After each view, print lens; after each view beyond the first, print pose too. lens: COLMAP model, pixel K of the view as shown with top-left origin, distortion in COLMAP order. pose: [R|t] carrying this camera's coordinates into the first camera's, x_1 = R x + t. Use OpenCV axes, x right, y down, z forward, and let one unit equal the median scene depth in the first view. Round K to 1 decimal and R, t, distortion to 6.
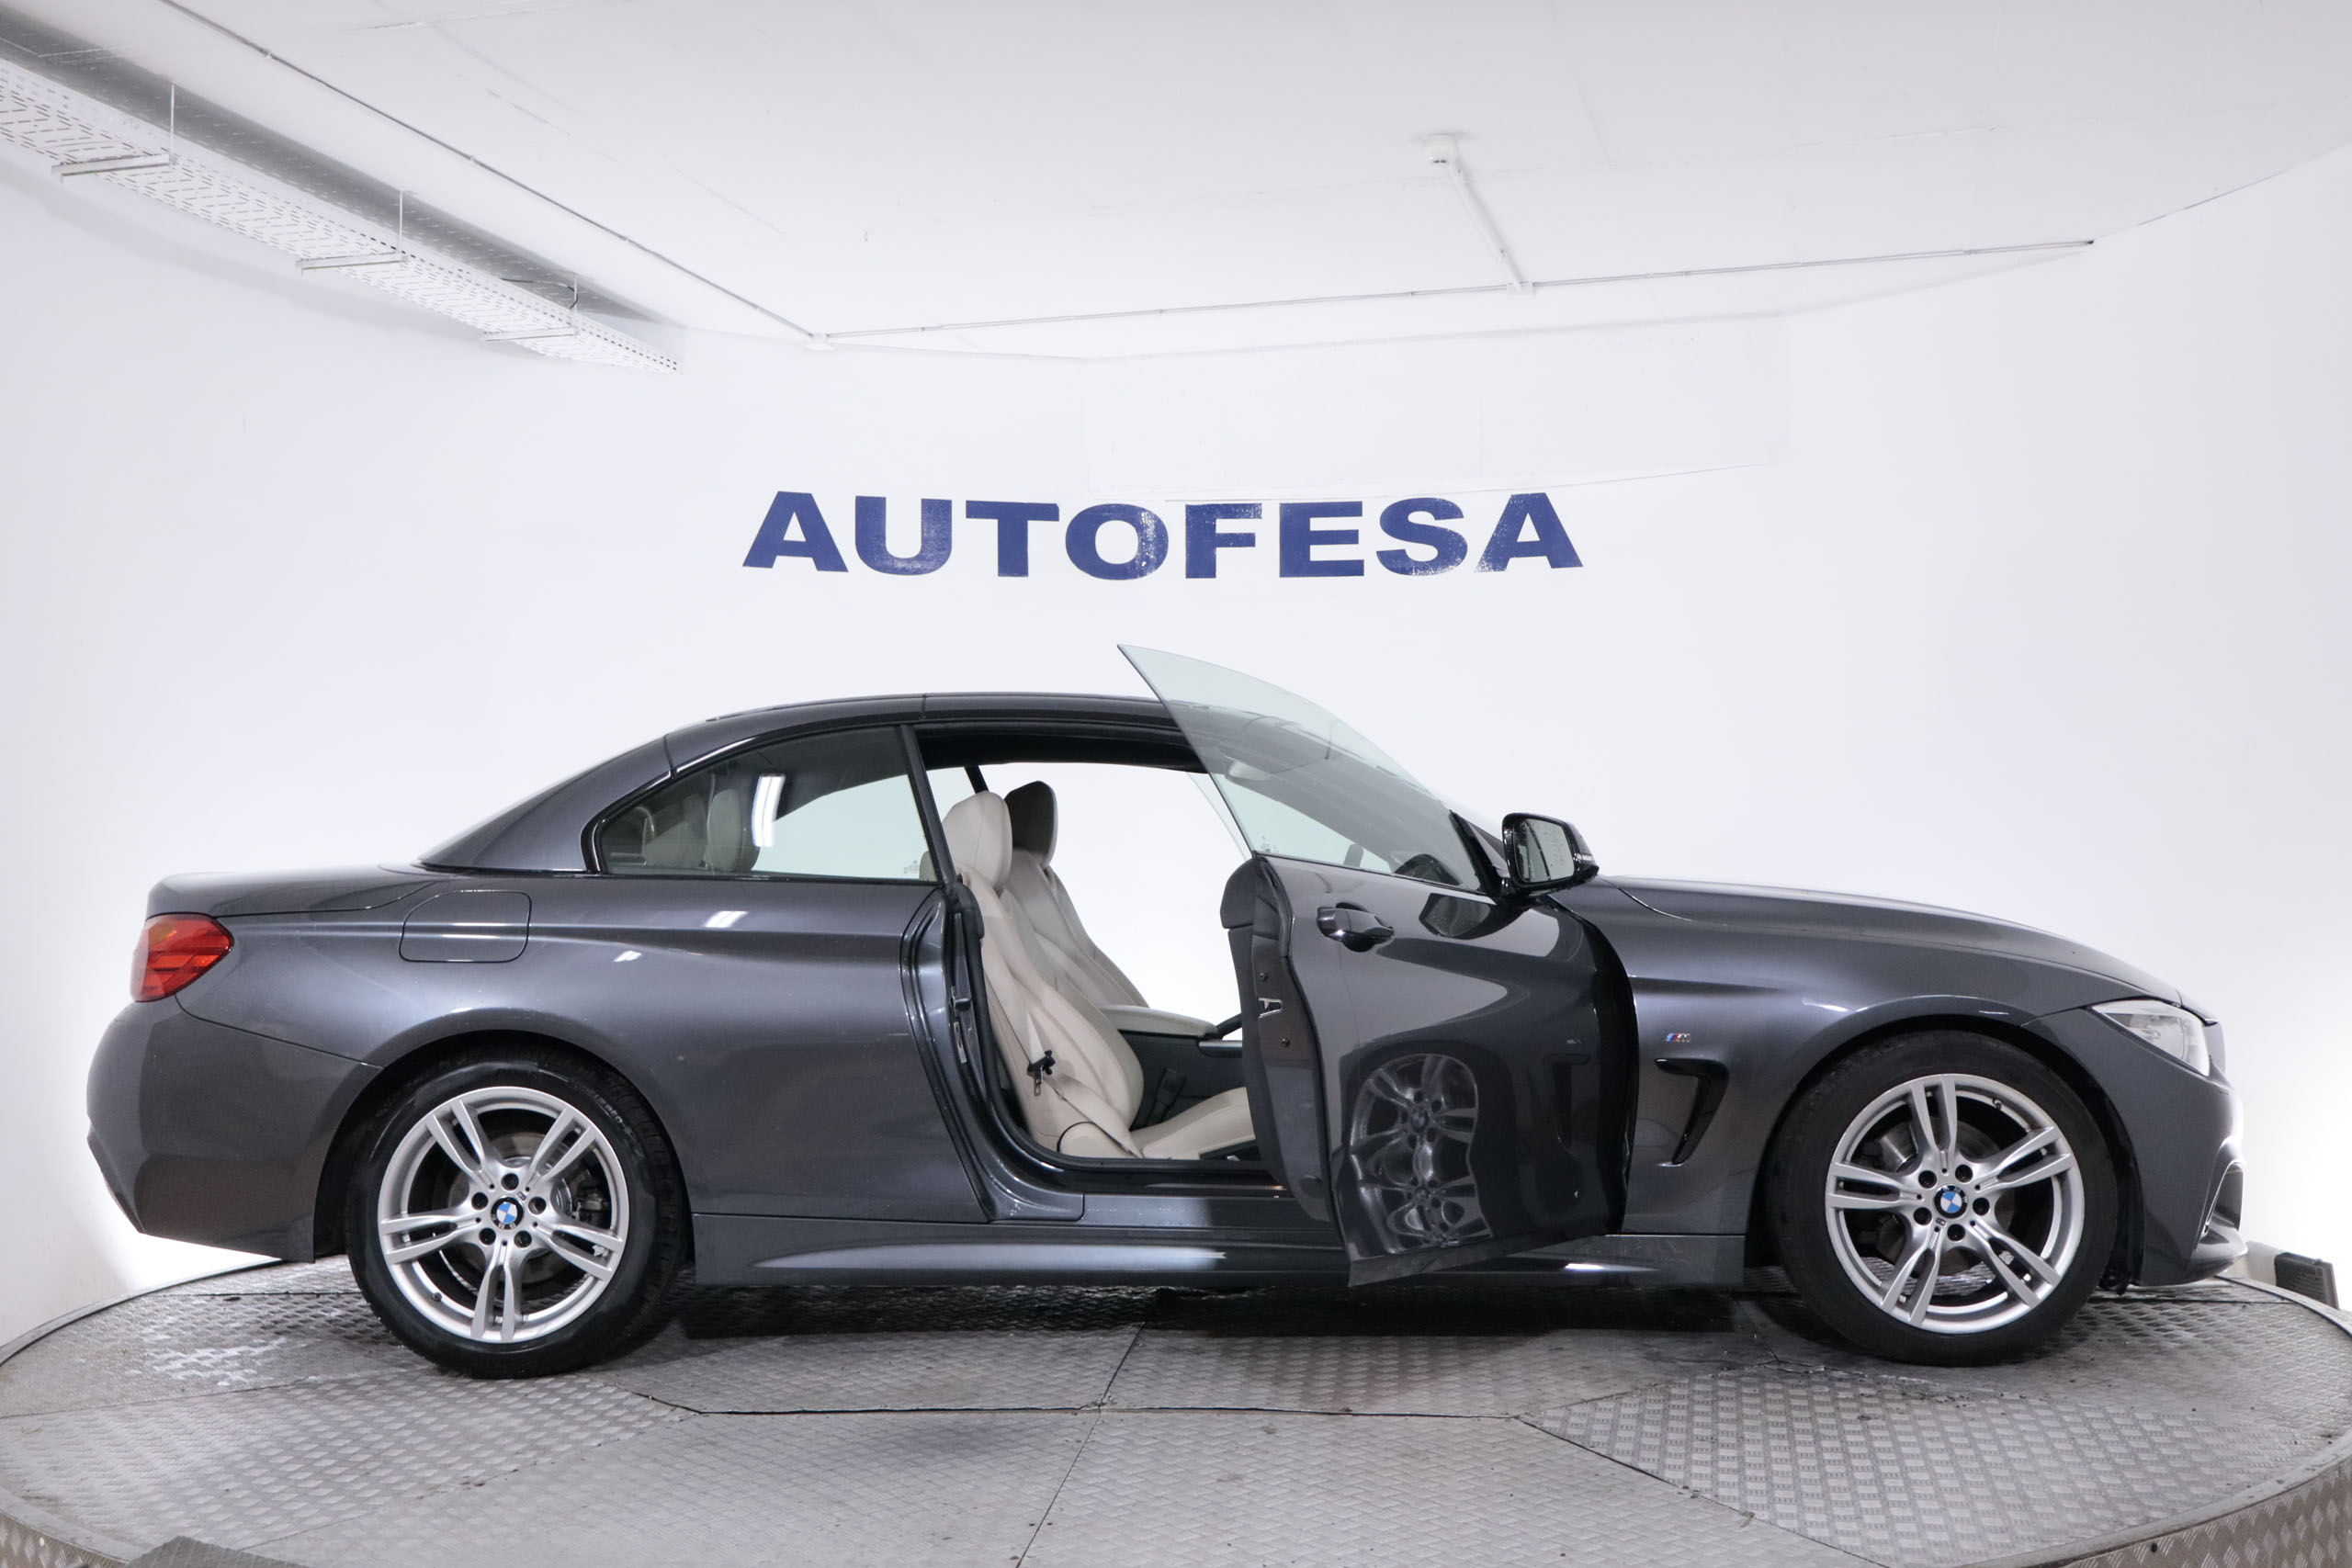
lens RADIAL K [[2516.6, 0, 1173.9], [0, 2516.6, 779.5], [0, 0, 1]] dist [0.012489, 0.000594]
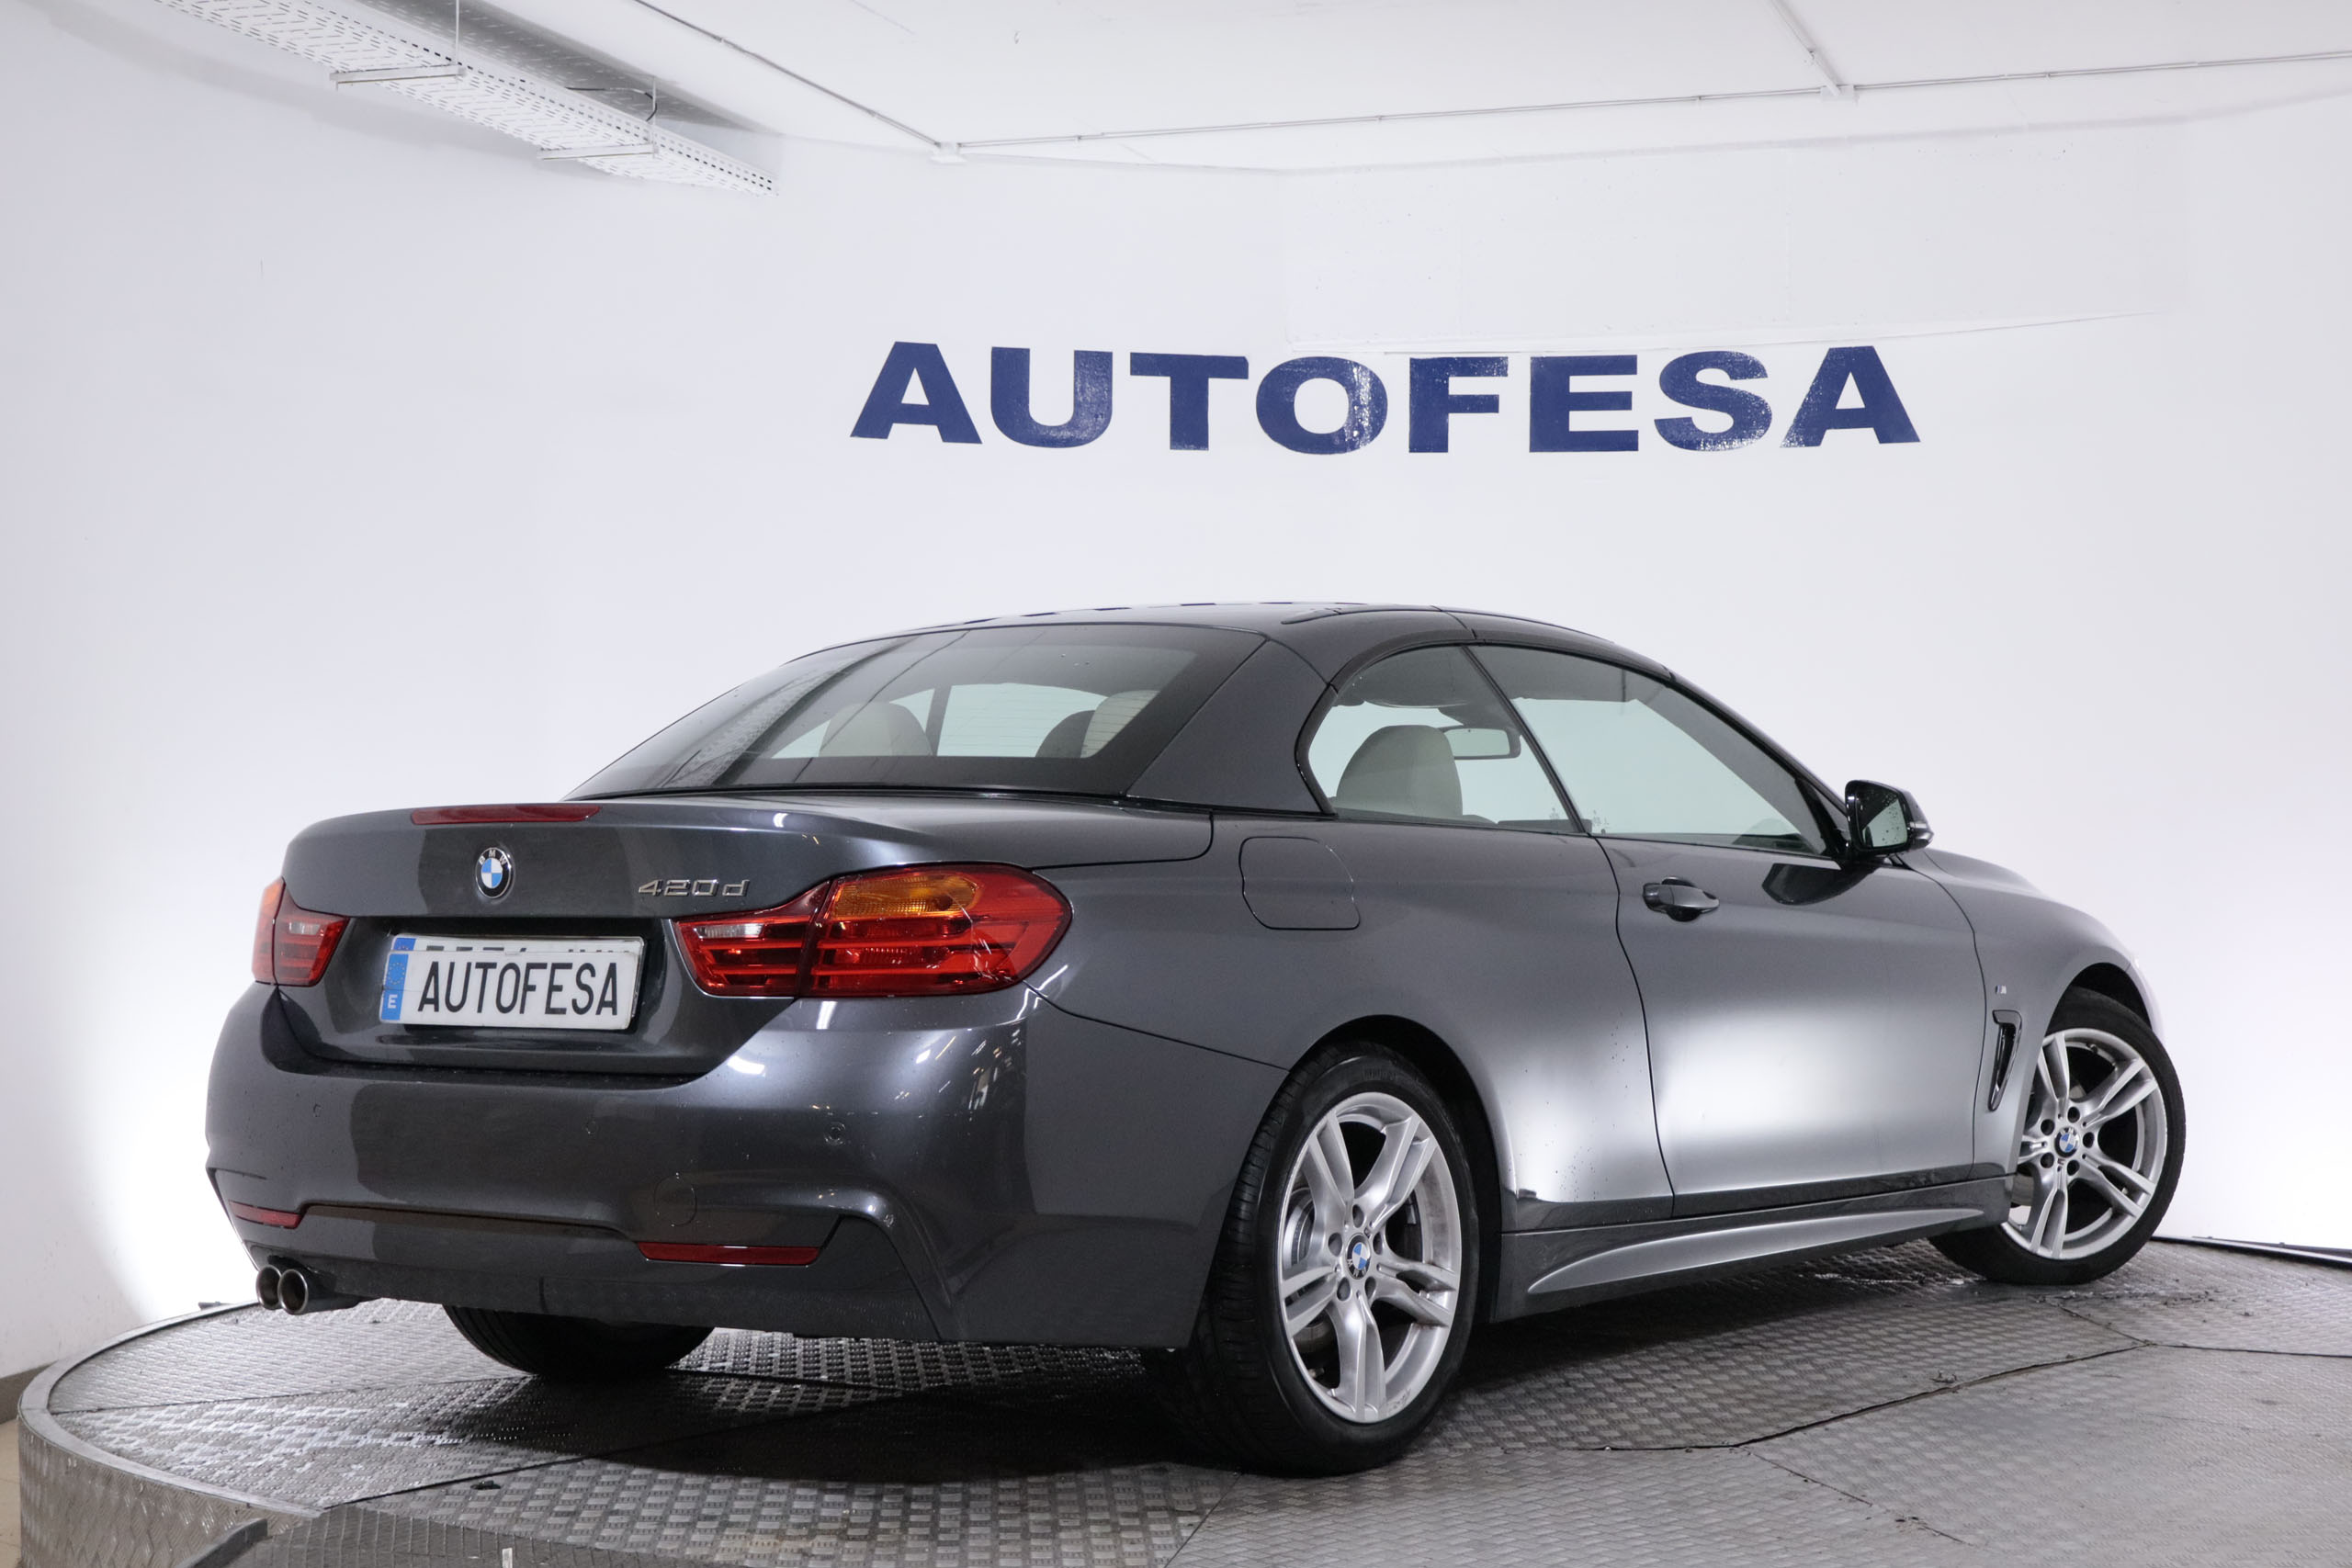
lens RADIAL K [[3648.4, 0, 1174.3], [0, 3648.4, 792.4], [0, 0, 1]] dist [0.003392, 0.034335]
pose [[0.998069, 0.011317, -0.061082, 0.002336], [-0.009670, 0.999584, 0.027181, -0.004553], [0.061364, -0.026538, 0.997763, -0.143620]]
